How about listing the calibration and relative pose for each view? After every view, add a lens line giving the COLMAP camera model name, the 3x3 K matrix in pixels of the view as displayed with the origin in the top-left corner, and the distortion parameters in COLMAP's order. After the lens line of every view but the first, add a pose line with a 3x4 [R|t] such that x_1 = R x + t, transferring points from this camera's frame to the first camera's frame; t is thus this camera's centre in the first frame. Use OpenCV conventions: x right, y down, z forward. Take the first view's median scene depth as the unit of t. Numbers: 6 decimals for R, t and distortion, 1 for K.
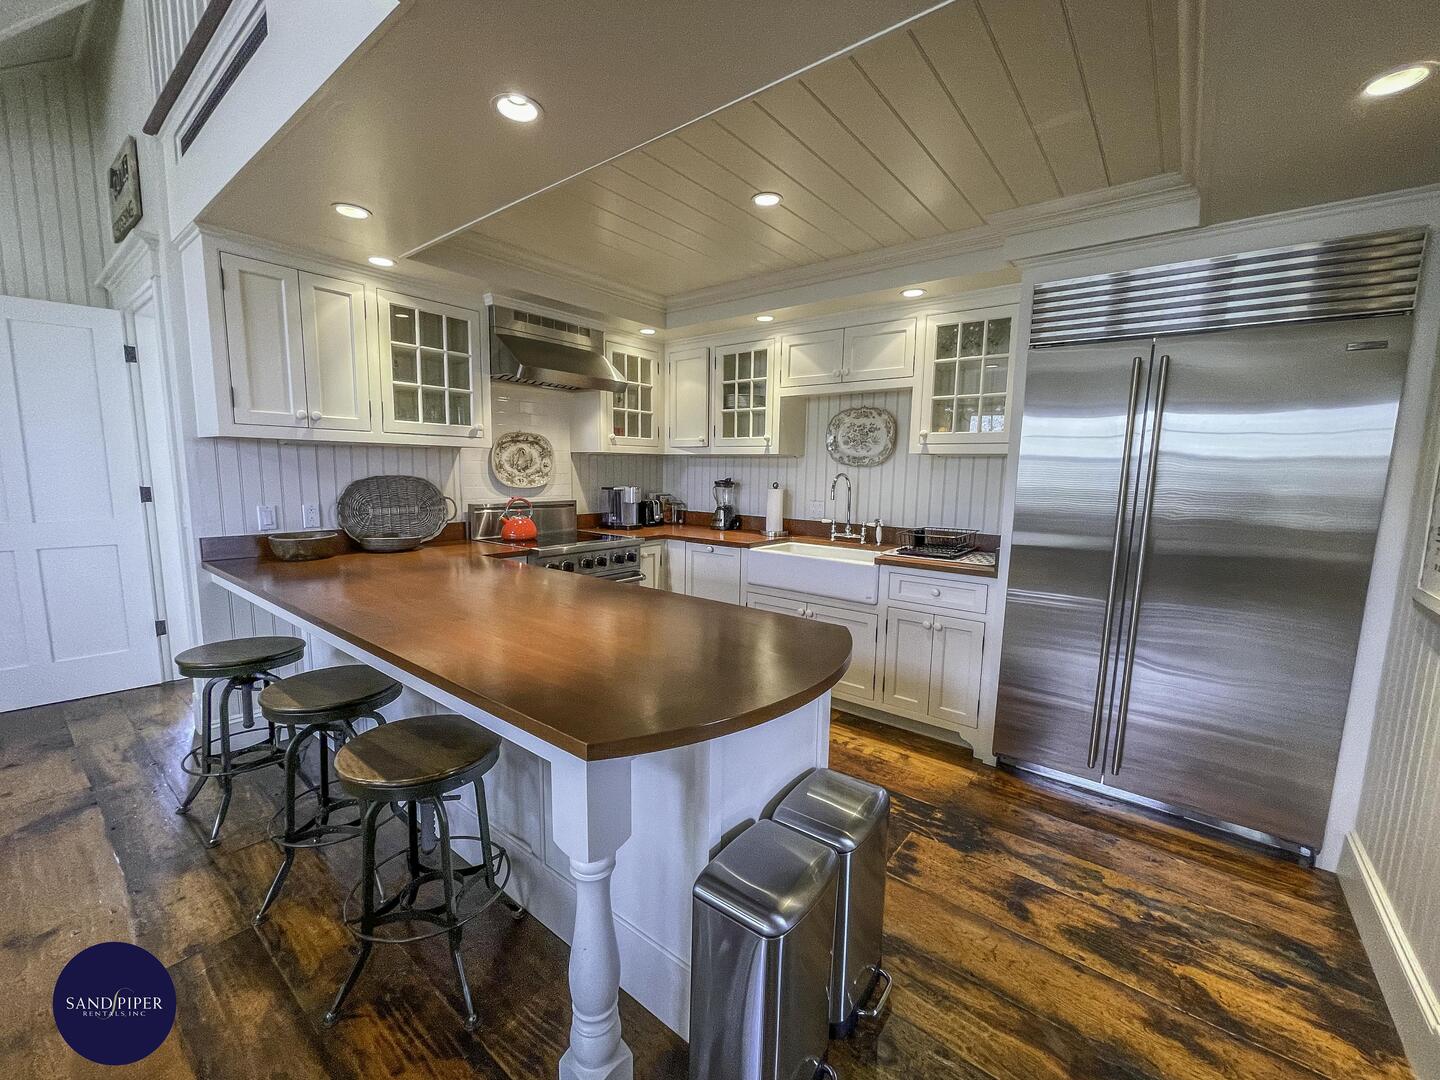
lens RADIAL K [[586.1, 0, 716.8], [0, 586.1, 543.9], [0, 0, 1]] dist [-0.002211, 0.000339]
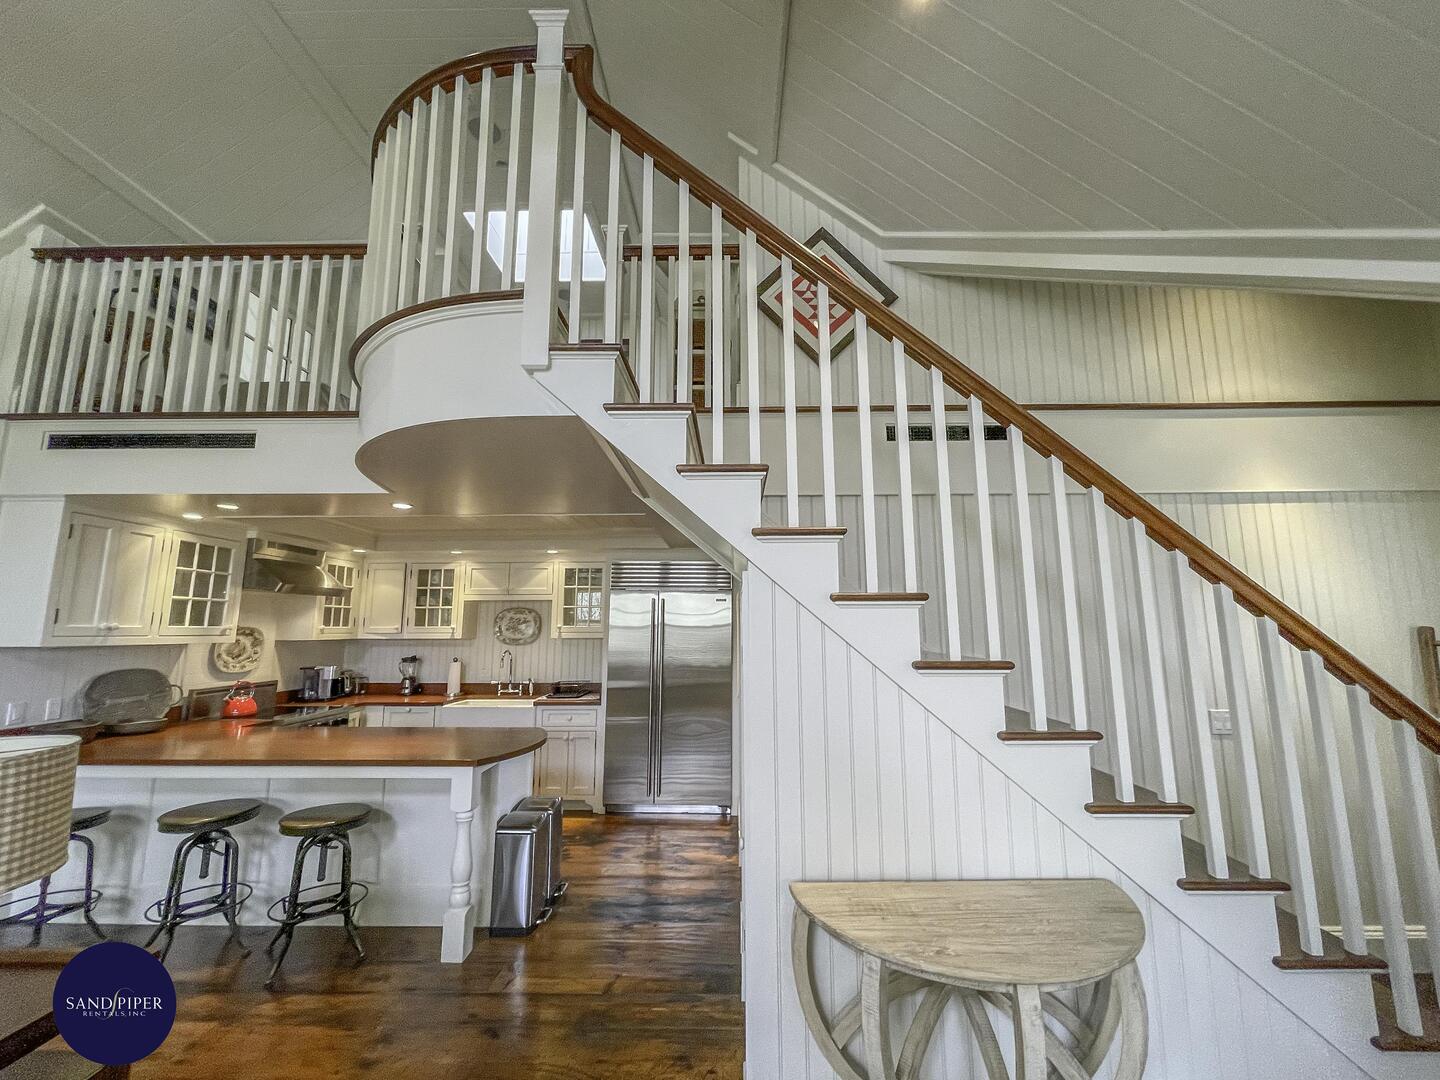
lens RADIAL K [[586.1, 0, 721.3], [0, 586.1, 540.7], [0, 0, 1]] dist [-0.002211, 0.000339]
pose [[0.793946, 0.071770, 0.603738, -0.288613], [0.094256, 0.966474, -0.238841, 0.023971], [-0.600638, 0.246532, 0.760563, -0.589030]]
